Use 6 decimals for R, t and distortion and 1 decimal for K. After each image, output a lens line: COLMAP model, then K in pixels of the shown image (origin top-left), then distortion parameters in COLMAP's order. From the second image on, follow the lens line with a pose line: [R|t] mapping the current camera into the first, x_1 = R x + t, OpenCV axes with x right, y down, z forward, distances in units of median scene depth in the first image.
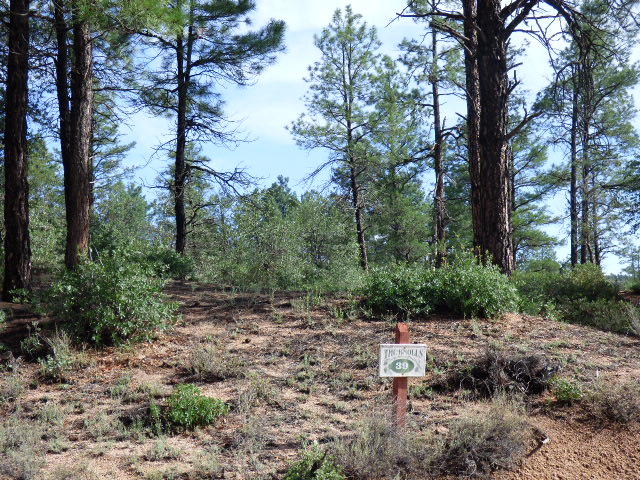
lens RADIAL K [[1025.7, 0, 320.1], [0, 1025.7, 240.1], [0, 0, 1]] dist [-0.117415, 0.000000]
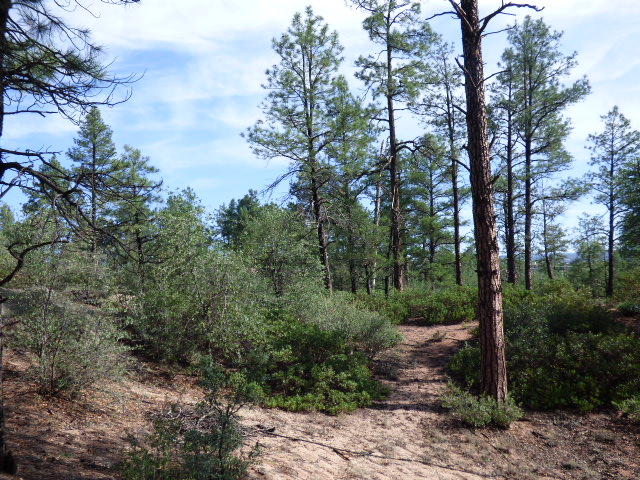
lens RADIAL K [[691.7, 0, 319.7], [0, 691.7, 239.4], [0, 0, 1]] dist [-0.115861, 0.000000]
pose [[0.998464, -0.005689, 0.055115, 0.001677], [0.005202, 0.999946, 0.008970, -0.019677], [-0.055163, -0.008670, 0.998440, 0.349679]]
